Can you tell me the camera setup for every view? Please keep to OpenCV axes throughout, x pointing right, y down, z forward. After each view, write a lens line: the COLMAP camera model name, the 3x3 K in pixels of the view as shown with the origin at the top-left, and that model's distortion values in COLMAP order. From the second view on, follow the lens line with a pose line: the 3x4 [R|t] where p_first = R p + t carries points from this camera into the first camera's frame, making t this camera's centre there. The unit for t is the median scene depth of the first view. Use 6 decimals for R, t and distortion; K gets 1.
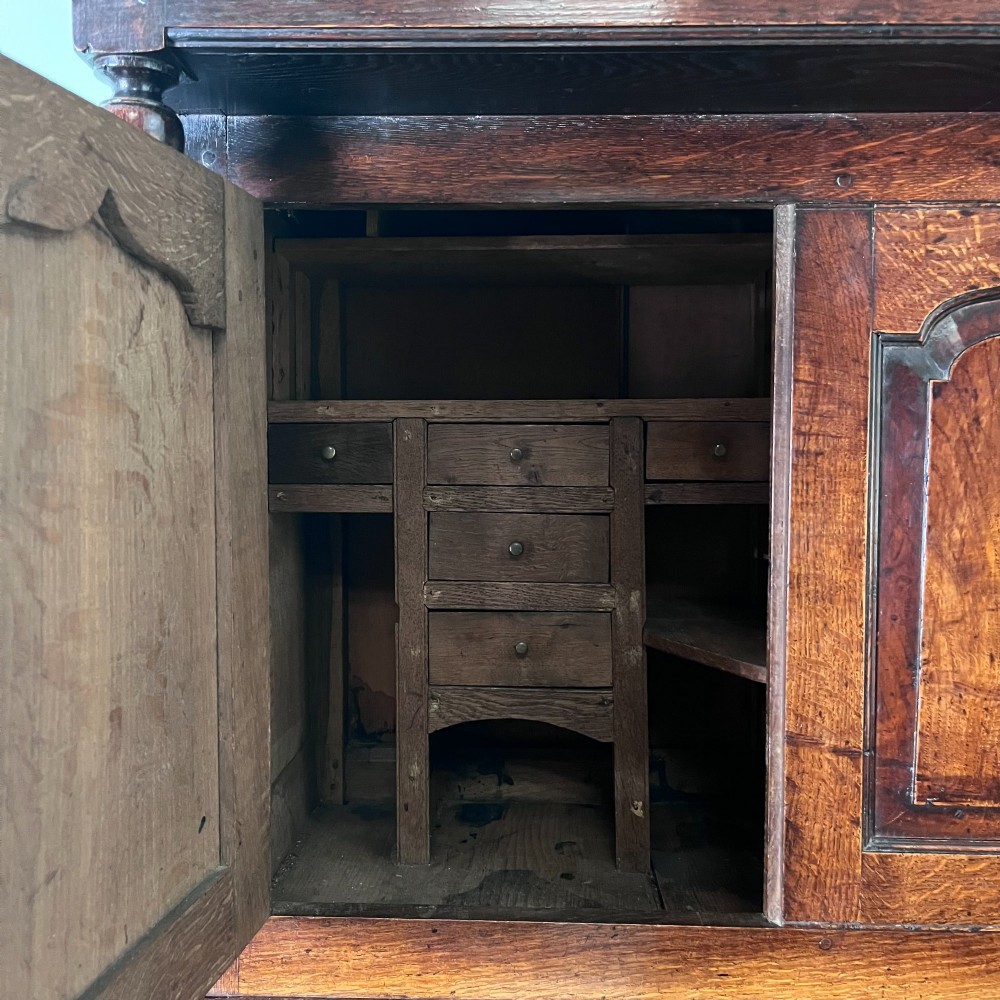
lens RADIAL K [[1029.6, 0, 502.7], [0, 1029.6, 501.7], [0, 0, 1]] dist [0.005798, 0.000000]
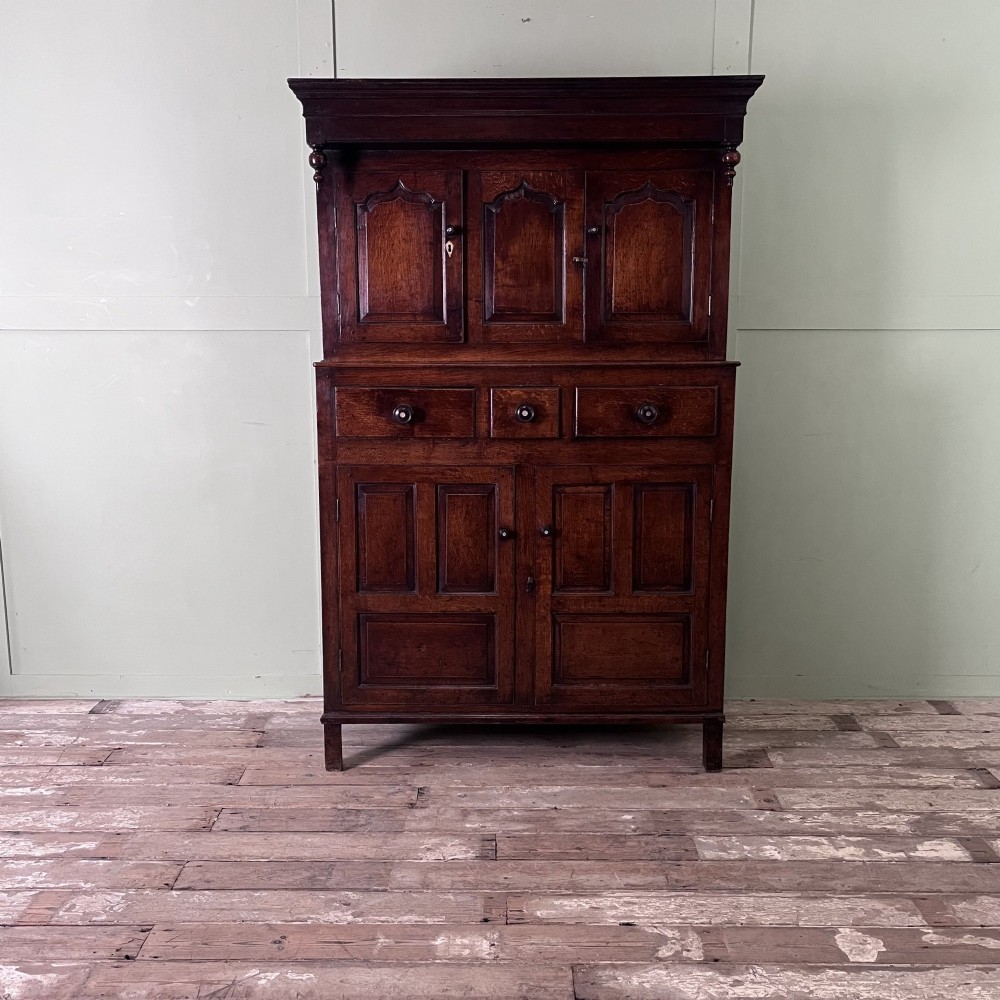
lens RADIAL K [[1029.6, 0, 496.7], [0, 1029.6, 508.8], [0, 0, 1]] dist [0.005798, 0.000000]
pose [[0.999957, -0.003854, 0.008474, 0.369766], [0.002714, 0.991419, 0.130693, 0.541679], [-0.008905, -0.130665, 0.991387, -3.404951]]
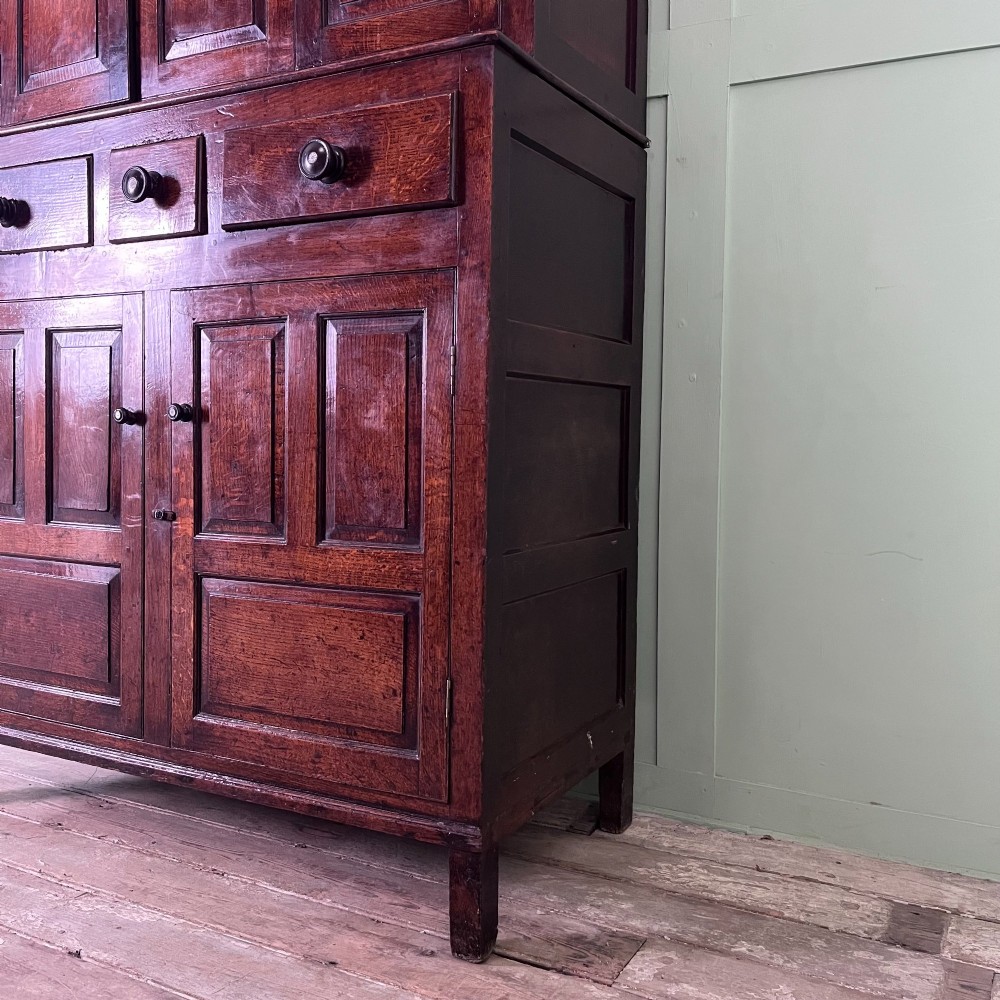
lens RADIAL K [[1029.6, 0, 498.8], [0, 1029.6, 504.4], [0, 0, 1]] dist [0.005798, 0.000000]
pose [[0.884962, 0.038061, -0.464106, 2.282923], [-0.024980, 0.999099, 0.034303, 1.294999], [0.464994, -0.018763, 0.885115, -0.886124]]
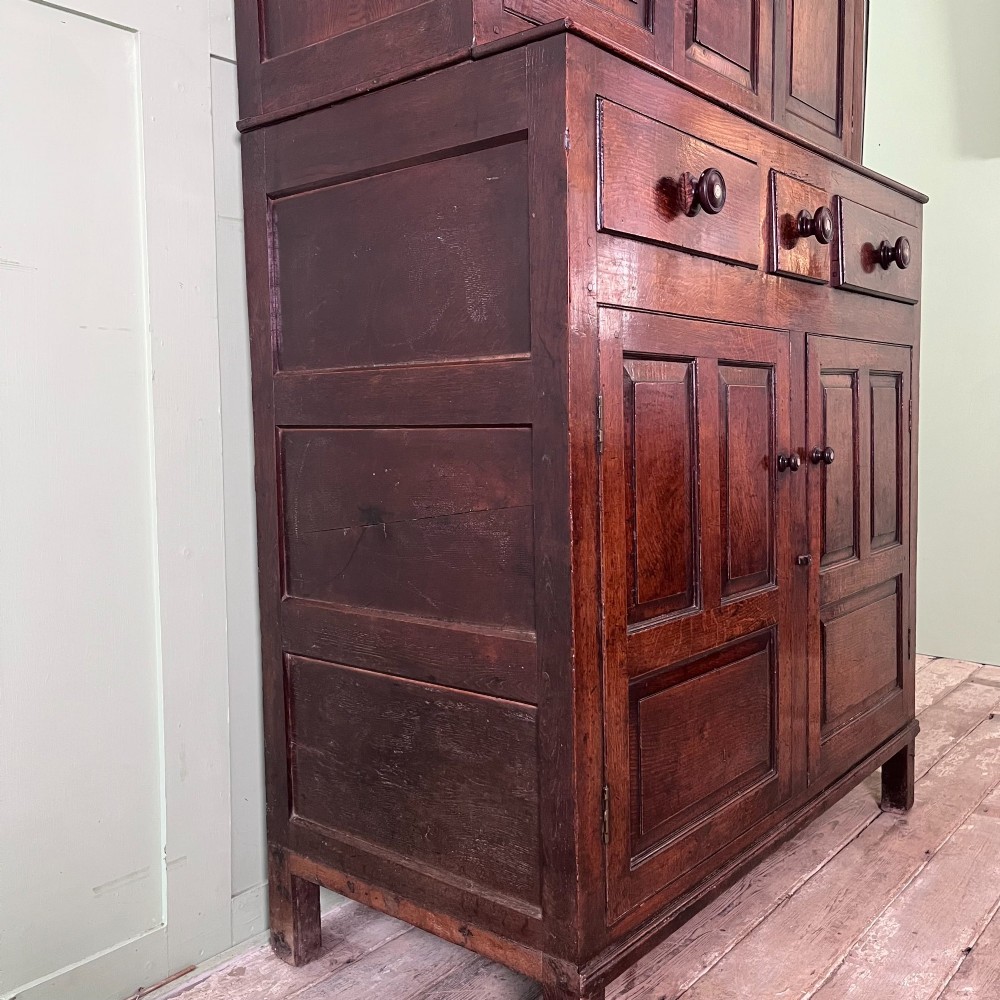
lens RADIAL K [[1029.6, 0, 501.0], [0, 1029.6, 499.2], [0, 0, 1]] dist [0.005798, 0.000000]
pose [[0.620701, -0.077103, 0.780247, -1.640630], [0.047427, 0.997023, 0.060795, 1.114248], [-0.782611, -0.000730, 0.622510, -0.094373]]
